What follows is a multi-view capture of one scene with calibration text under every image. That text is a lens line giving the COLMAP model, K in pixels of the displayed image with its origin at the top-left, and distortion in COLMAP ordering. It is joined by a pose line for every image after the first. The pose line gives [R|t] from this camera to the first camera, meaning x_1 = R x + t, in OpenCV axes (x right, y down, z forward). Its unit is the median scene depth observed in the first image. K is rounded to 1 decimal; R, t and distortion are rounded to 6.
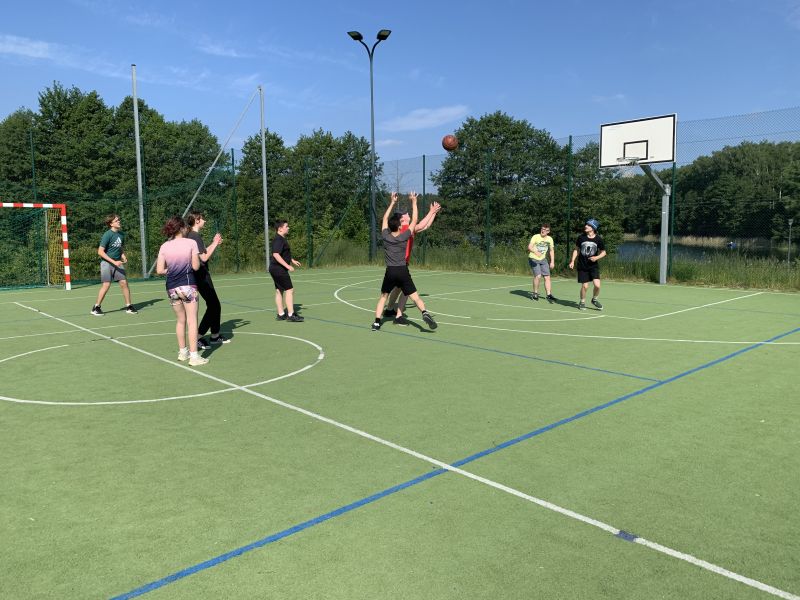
lens RADIAL K [[608.6, 0, 395.0], [0, 608.6, 292.3], [0, 0, 1]] dist [0.053755, -0.068623]
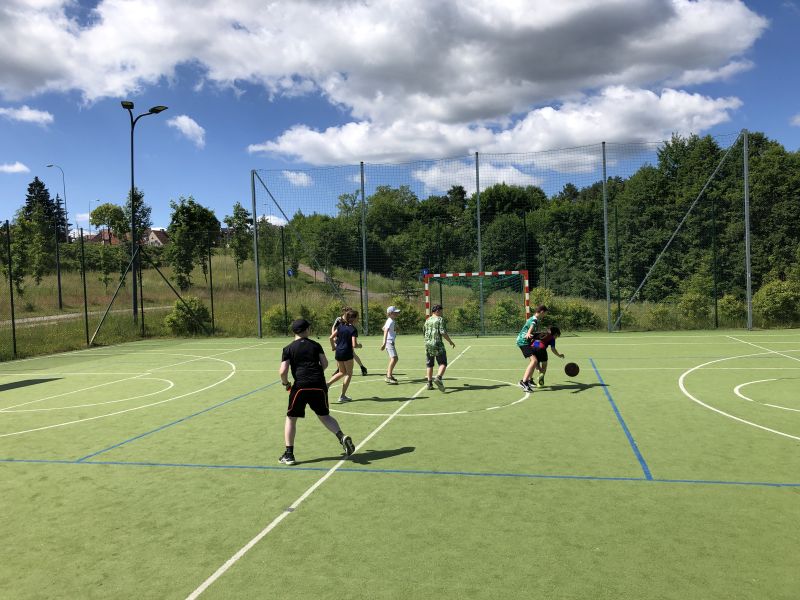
lens RADIAL K [[652.0, 0, 387.5], [0, 652.0, 301.2], [0, 0, 1]] dist [0.015468, -0.003503]
pose [[0.548512, 0.008789, -0.836096, 0.109776], [-0.053721, 0.998249, -0.024749, -0.007882], [0.834415, 0.058492, 0.548024, 0.007337]]
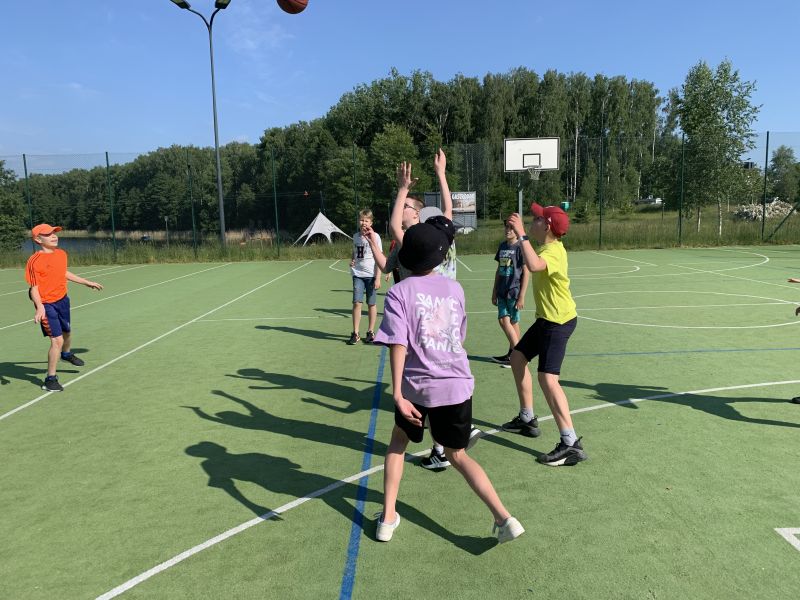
lens RADIAL K [[614.5, 0, 402.6], [0, 614.5, 297.2], [0, 0, 1]] dist [0.055408, -0.069108]
pose [[0.681905, -0.113834, 0.722529, 0.025492], [0.103312, 0.992902, 0.058927, 0.019834], [-0.724108, 0.034464, 0.688825, -0.203843]]
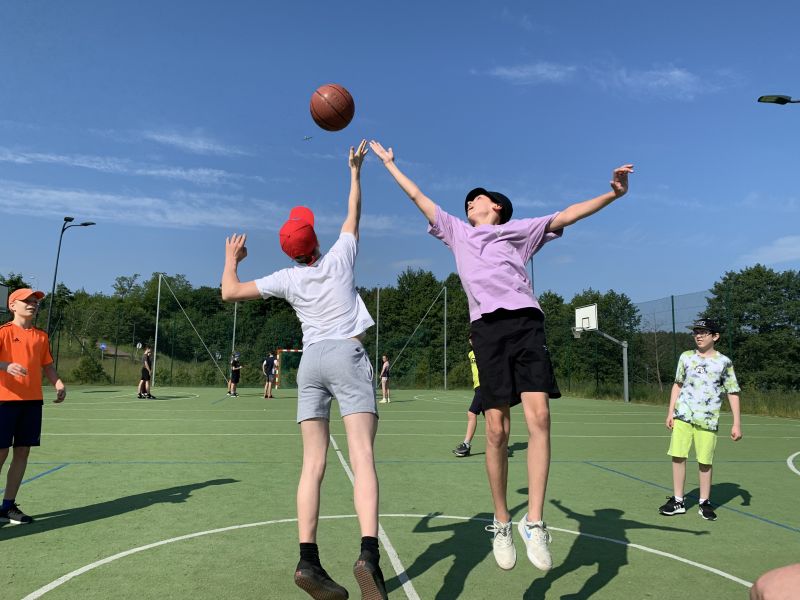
lens RADIAL K [[615.4, 0, 399.0], [0, 615.4, 296.7], [0, 0, 1]] dist [0.017393, -0.001511]
pose [[0.836949, -0.044179, -0.545495, 0.225302], [-0.080649, 0.975898, -0.202776, 0.024410], [0.541306, 0.213706, 0.813214, -0.185944]]
